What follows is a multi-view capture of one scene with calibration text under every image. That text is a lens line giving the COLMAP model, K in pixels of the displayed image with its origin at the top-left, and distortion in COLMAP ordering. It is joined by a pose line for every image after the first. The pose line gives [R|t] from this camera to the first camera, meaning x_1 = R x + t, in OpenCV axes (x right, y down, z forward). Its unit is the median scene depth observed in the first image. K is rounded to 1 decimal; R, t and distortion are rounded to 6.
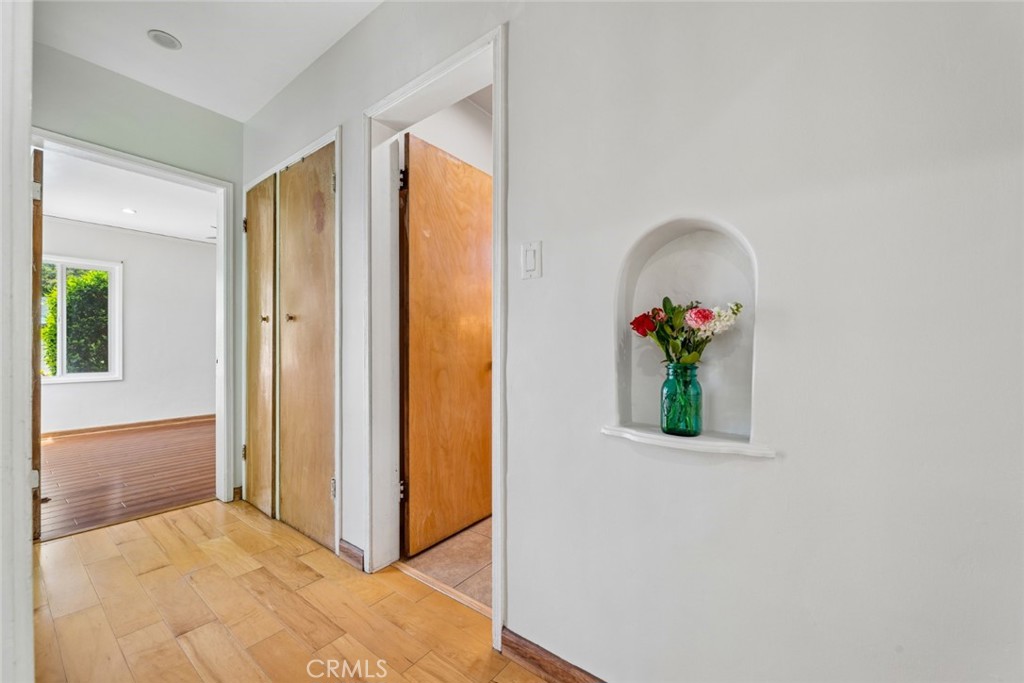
lens RADIAL K [[406.2, 0, 509.4], [0, 406.2, 344.9], [0, 0, 1]] dist [0.002299, -0.001533]
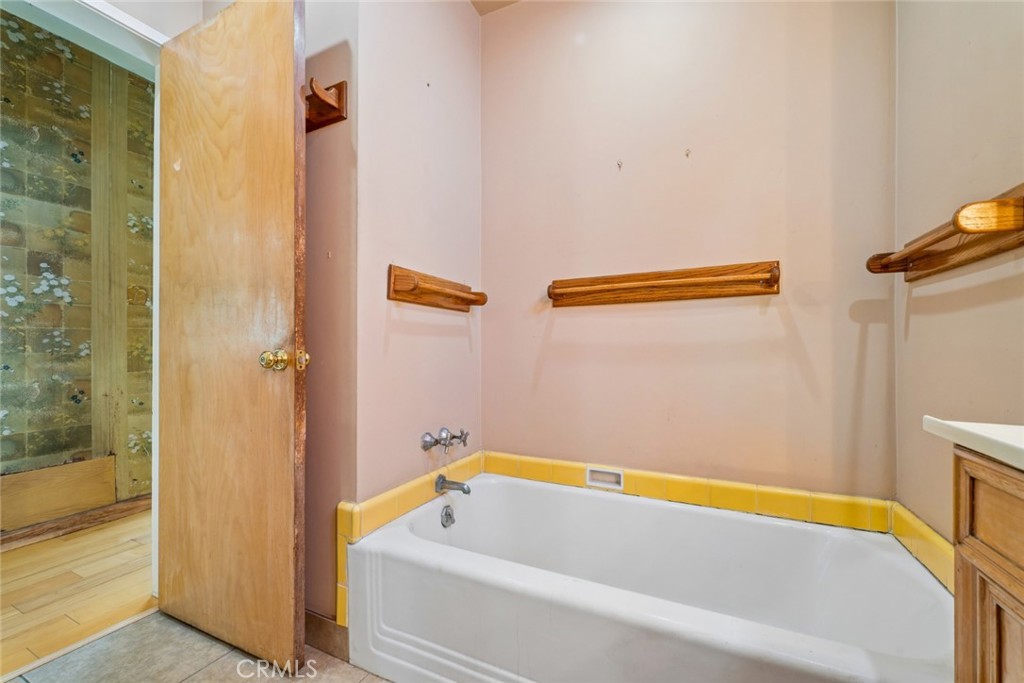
lens RADIAL K [[406.2, 0, 481.7], [0, 406.2, 329.4], [0, 0, 1]] dist [0.002299, -0.001533]
pose [[0.191734, -0.008827, -0.981407, 0.562436], [0.023078, 0.999724, -0.004483, 0.020825], [0.981176, -0.021789, 0.191885, 1.331941]]
